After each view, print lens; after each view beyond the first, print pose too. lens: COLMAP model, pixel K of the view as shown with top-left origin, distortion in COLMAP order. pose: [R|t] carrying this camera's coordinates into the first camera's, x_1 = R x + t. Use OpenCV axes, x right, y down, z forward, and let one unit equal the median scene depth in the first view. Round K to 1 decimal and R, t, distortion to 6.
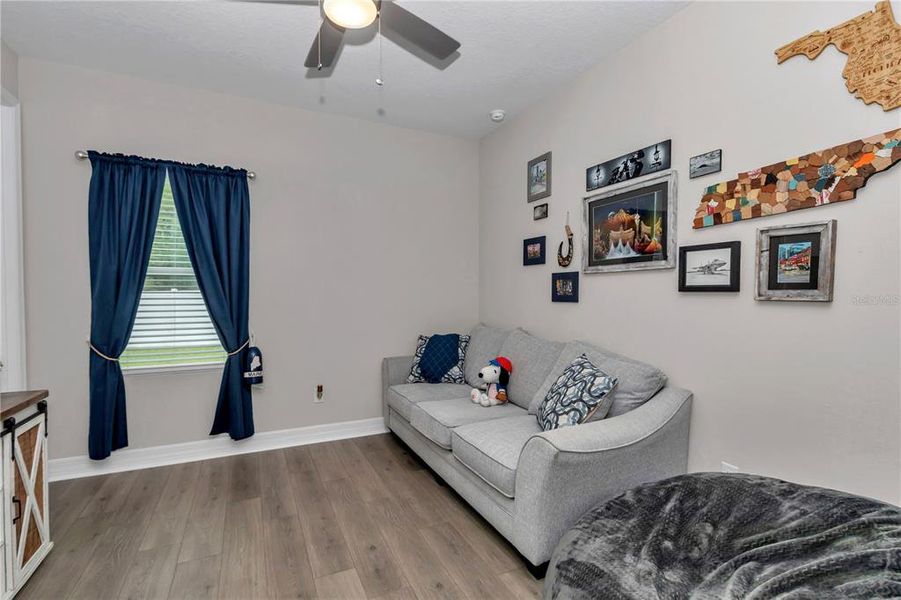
lens RADIAL K [[416.4, 0, 448.0], [0, 416.4, 303.8], [0, 0, 1]] dist [0.005694, 0.000408]
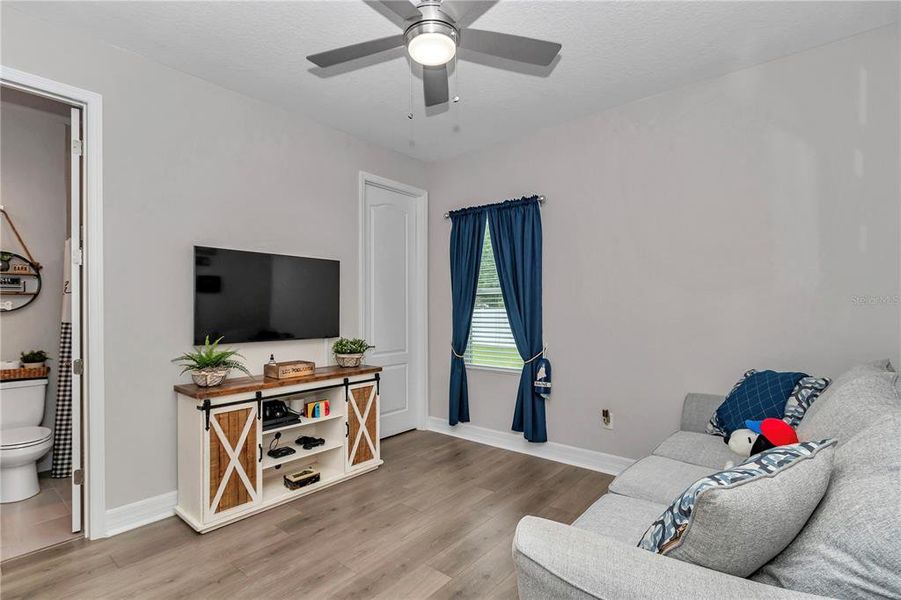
lens RADIAL K [[431.7, 0, 450.7], [0, 431.7, 306.3], [0, 0, 1]] dist [0.000465, 0.000043]
pose [[0.425805, -0.006723, -0.904790, 0.463560], [-0.017097, 0.999734, -0.015475, -0.009827], [0.904654, 0.022059, 0.425577, 0.335467]]
